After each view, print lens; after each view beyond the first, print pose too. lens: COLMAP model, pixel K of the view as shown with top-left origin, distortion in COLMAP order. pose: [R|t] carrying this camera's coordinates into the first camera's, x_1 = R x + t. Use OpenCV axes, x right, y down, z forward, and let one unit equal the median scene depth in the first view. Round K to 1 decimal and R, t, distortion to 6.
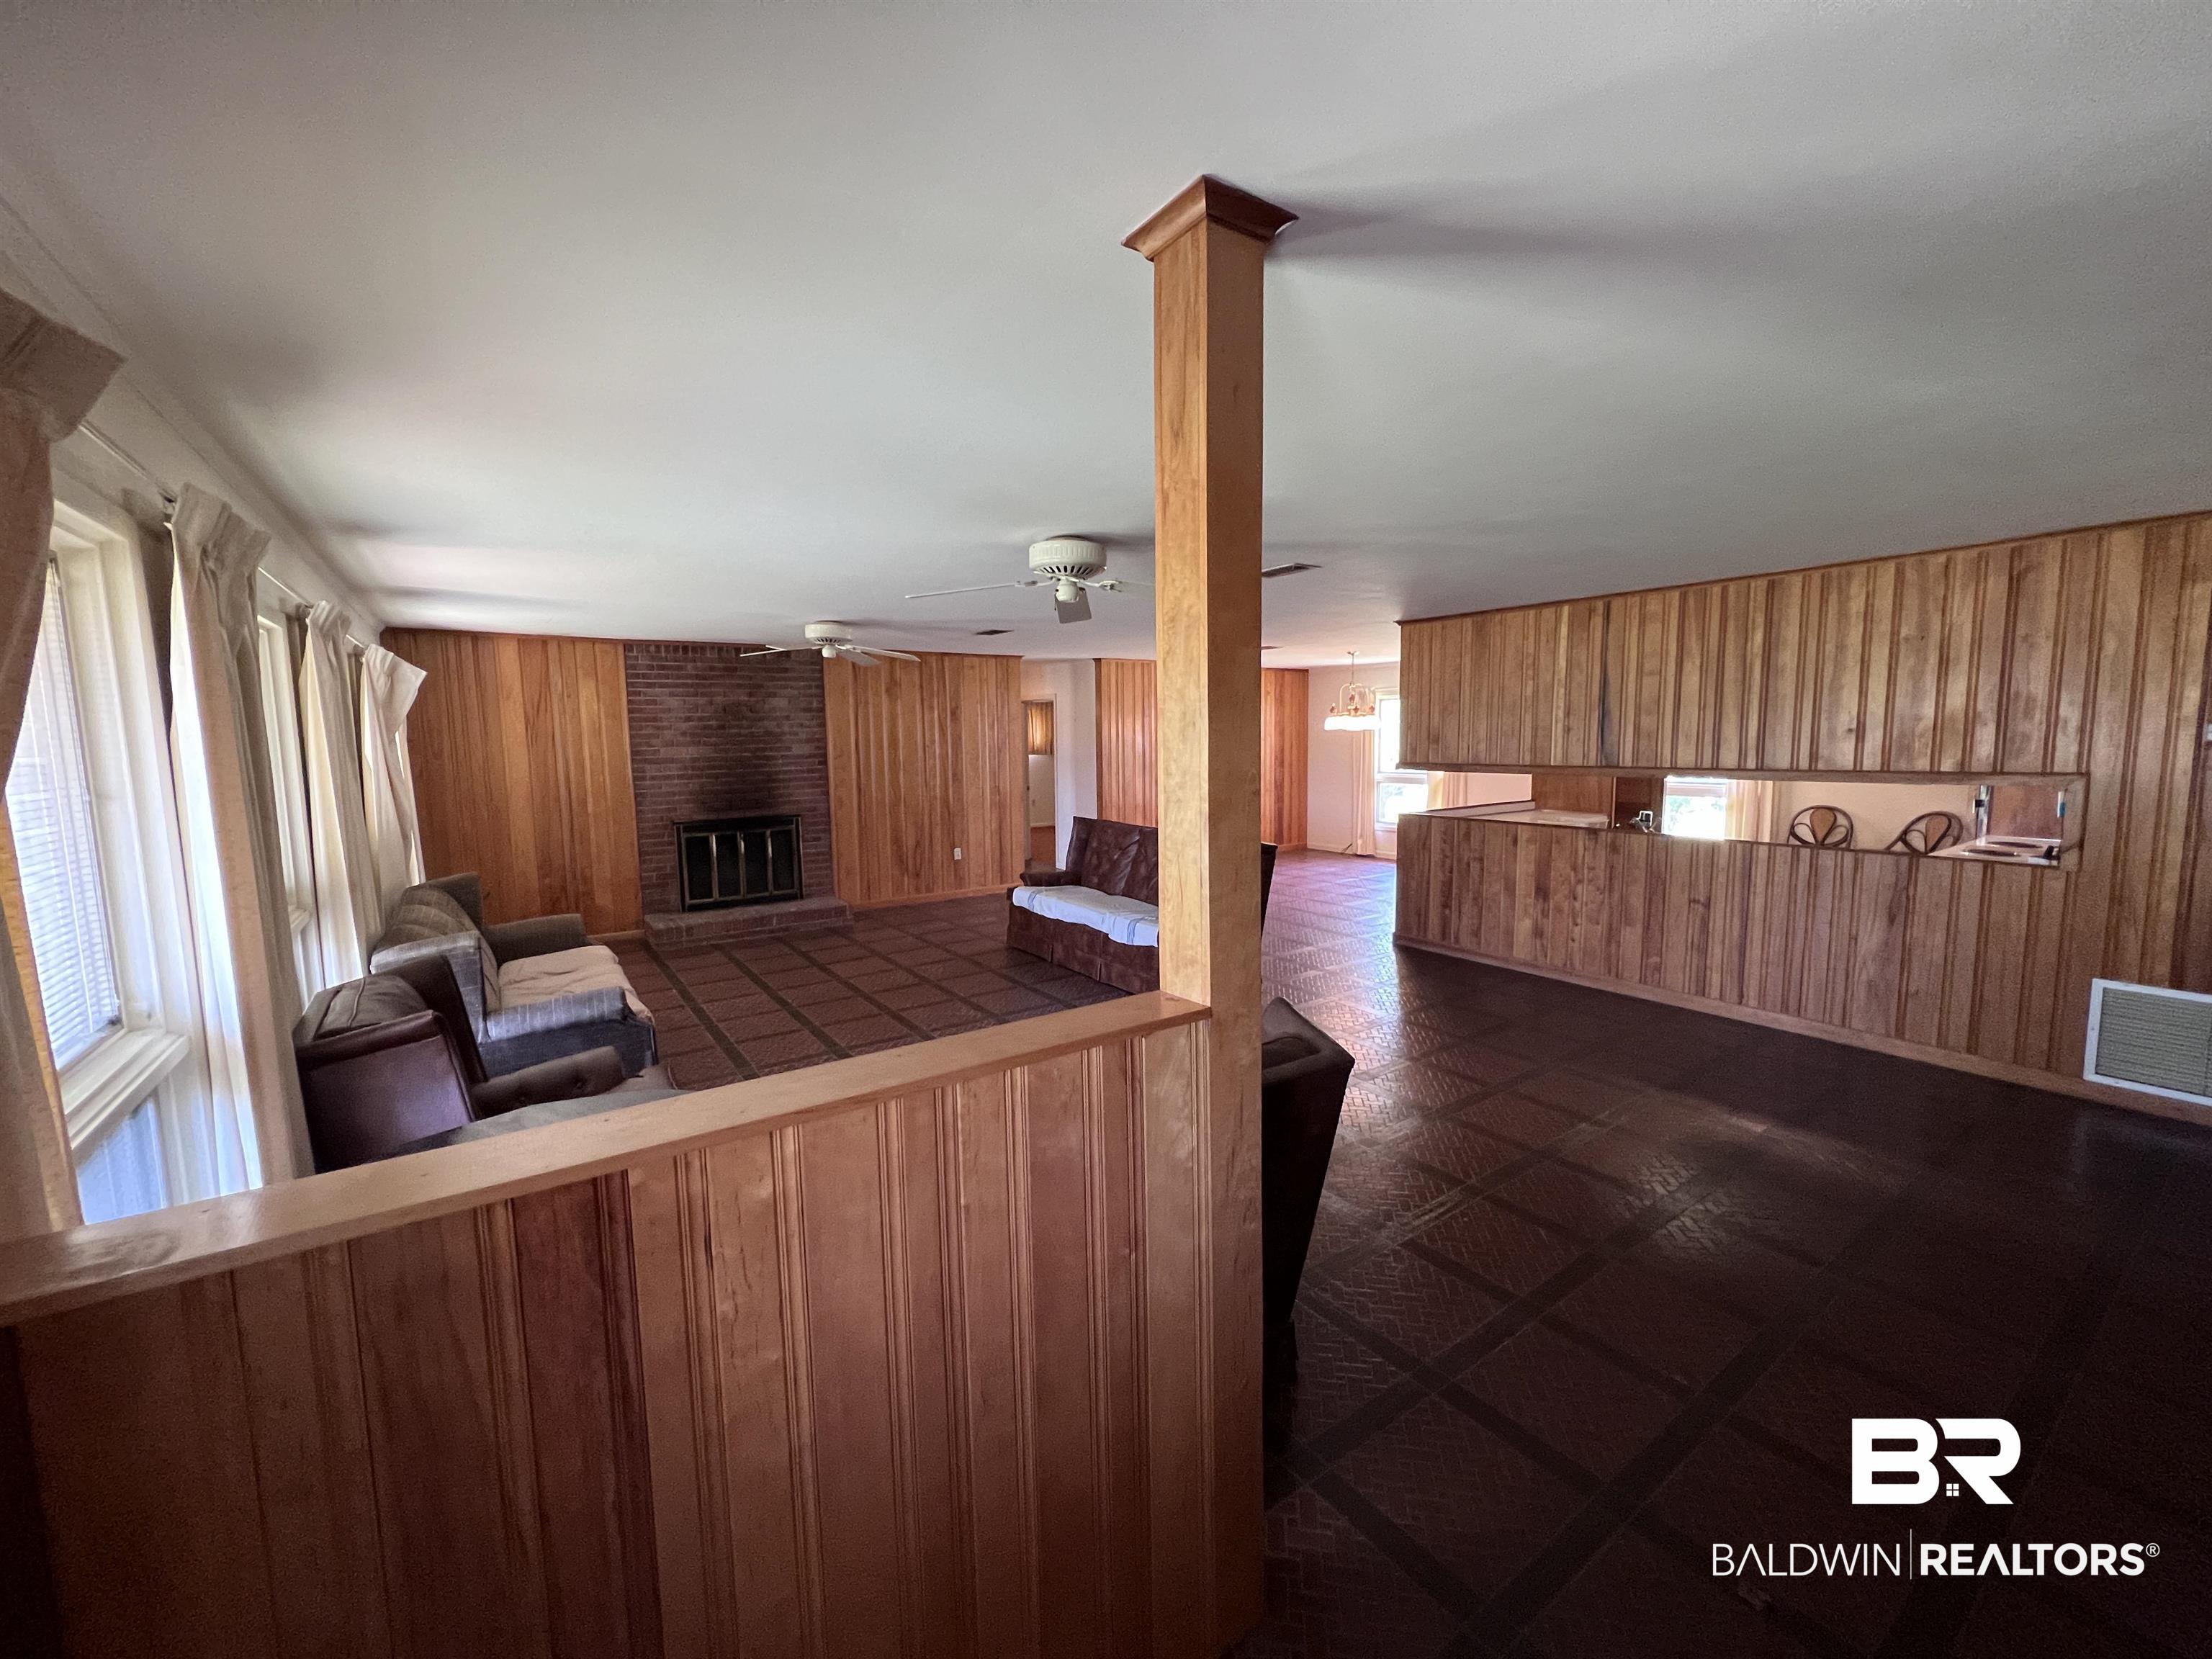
lens RADIAL K [[875.9, 0, 1090.4], [0, 875.9, 835.6], [0, 0, 1]] dist [-0.005229, 0.000905]
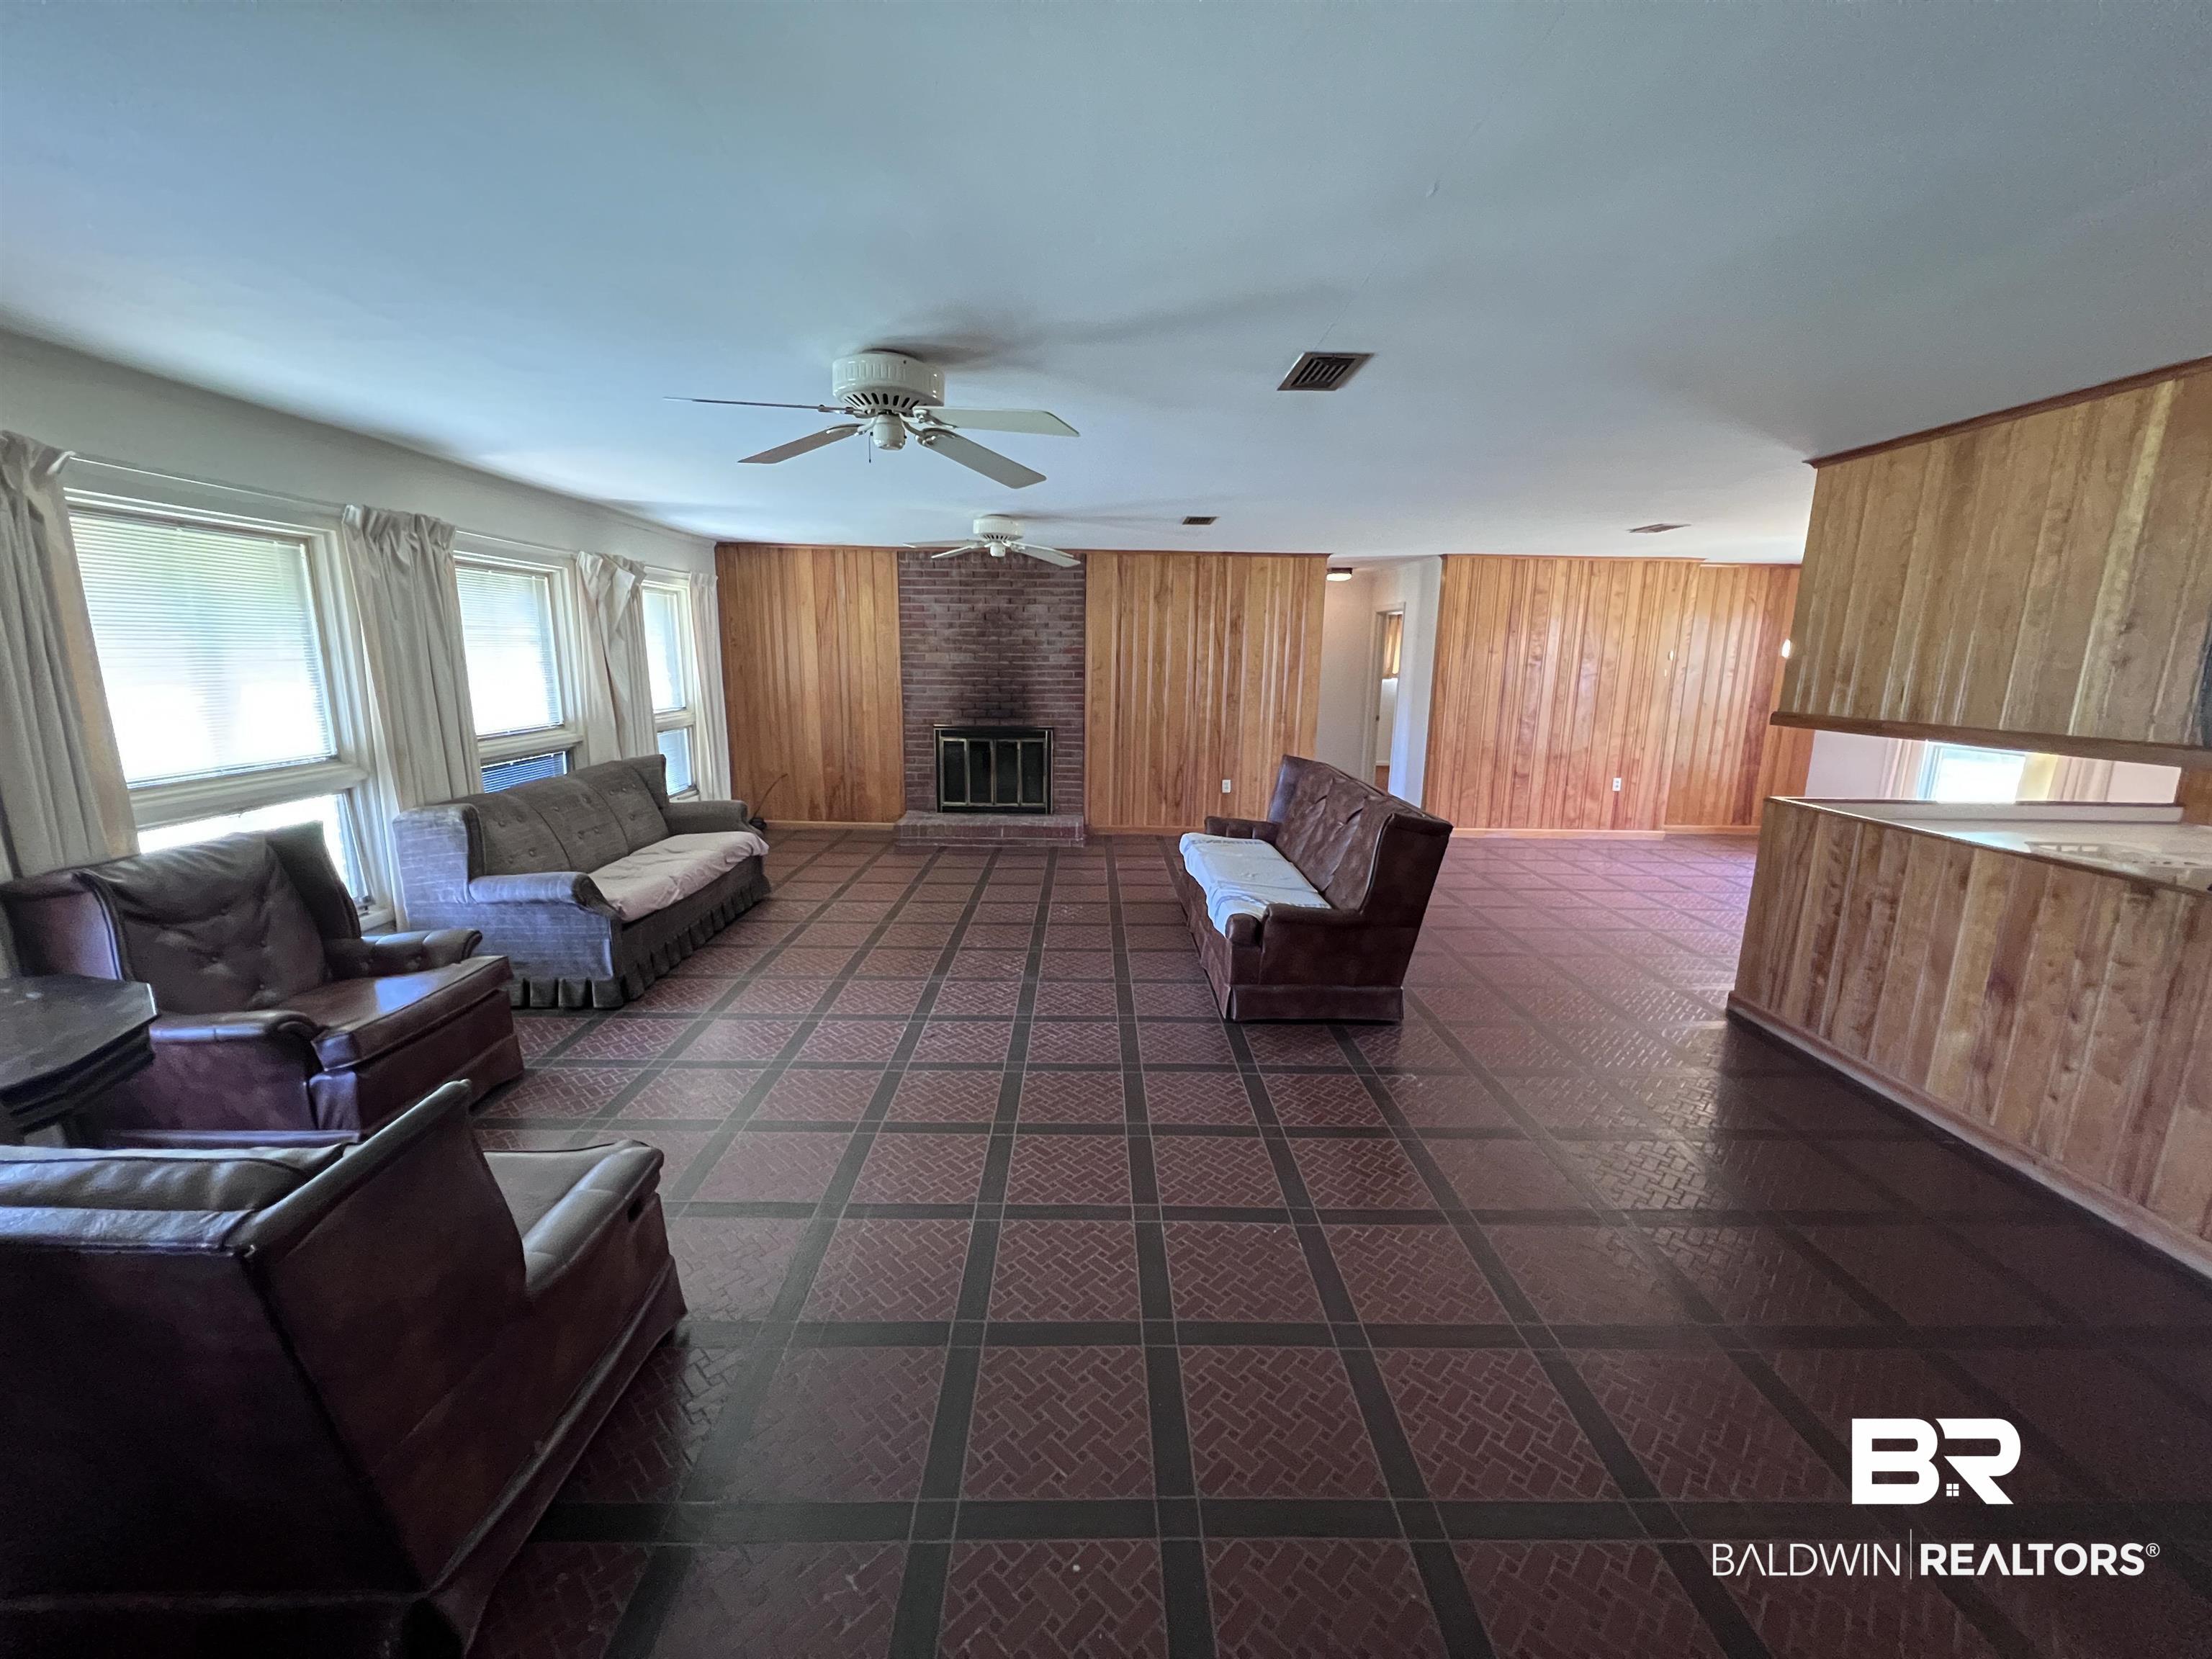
lens RADIAL K [[875.9, 0, 1106.1], [0, 875.9, 832.3], [0, 0, 1]] dist [-0.005229, 0.000905]
pose [[0.826983, 0.138215, -0.544973, 0.275915], [-0.090669, 0.989410, 0.113345, -0.026086], [0.554868, -0.044323, 0.830757, 0.236316]]
